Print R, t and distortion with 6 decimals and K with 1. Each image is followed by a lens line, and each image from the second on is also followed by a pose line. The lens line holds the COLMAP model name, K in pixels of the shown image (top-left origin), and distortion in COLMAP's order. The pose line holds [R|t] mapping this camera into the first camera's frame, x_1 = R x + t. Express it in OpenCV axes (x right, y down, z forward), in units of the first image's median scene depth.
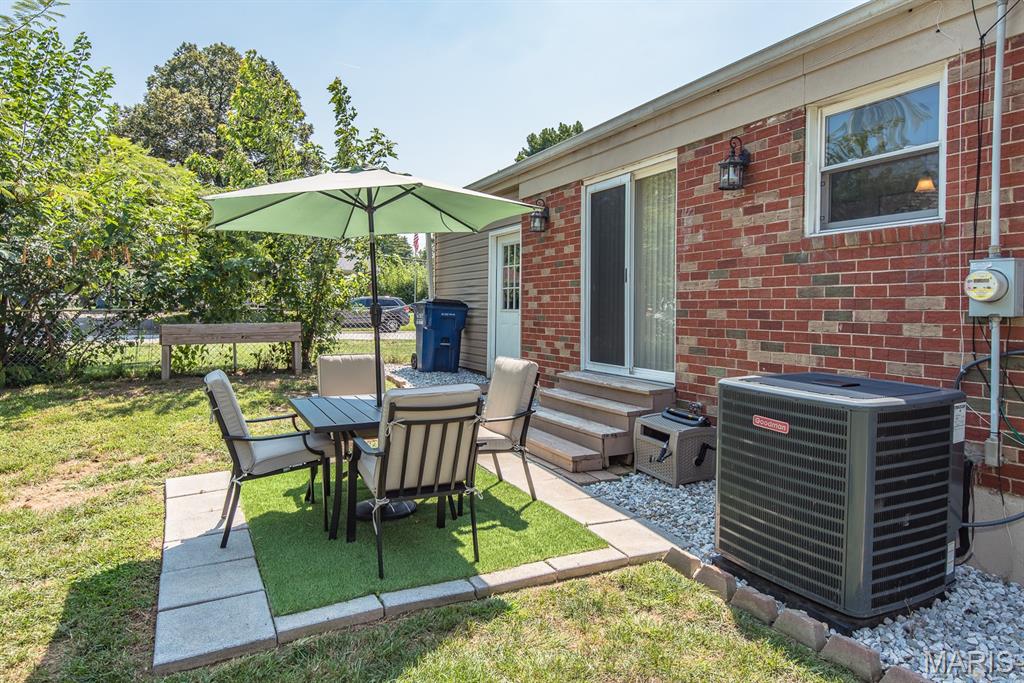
lens RADIAL K [[639.5, 0, 512.0], [0, 639.5, 341.5], [0, 0, 1]] dist [0.000926, 0.000713]
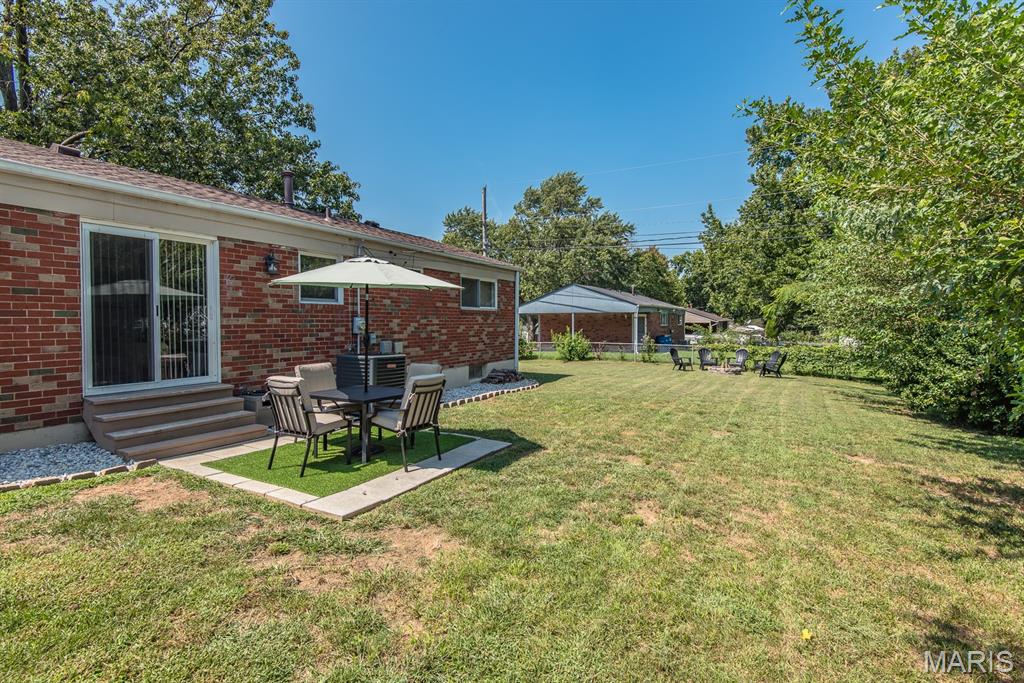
lens RADIAL K [[480.7, 0, 512.0], [0, 480.7, 341.5], [0, 0, 1]] dist [0.001330, -0.000070]
pose [[-0.570515, -0.031012, 0.820702, -1.286878], [0.047944, 0.996325, 0.070977, -0.094158], [-0.819887, 0.079841, -0.566931, 1.201349]]
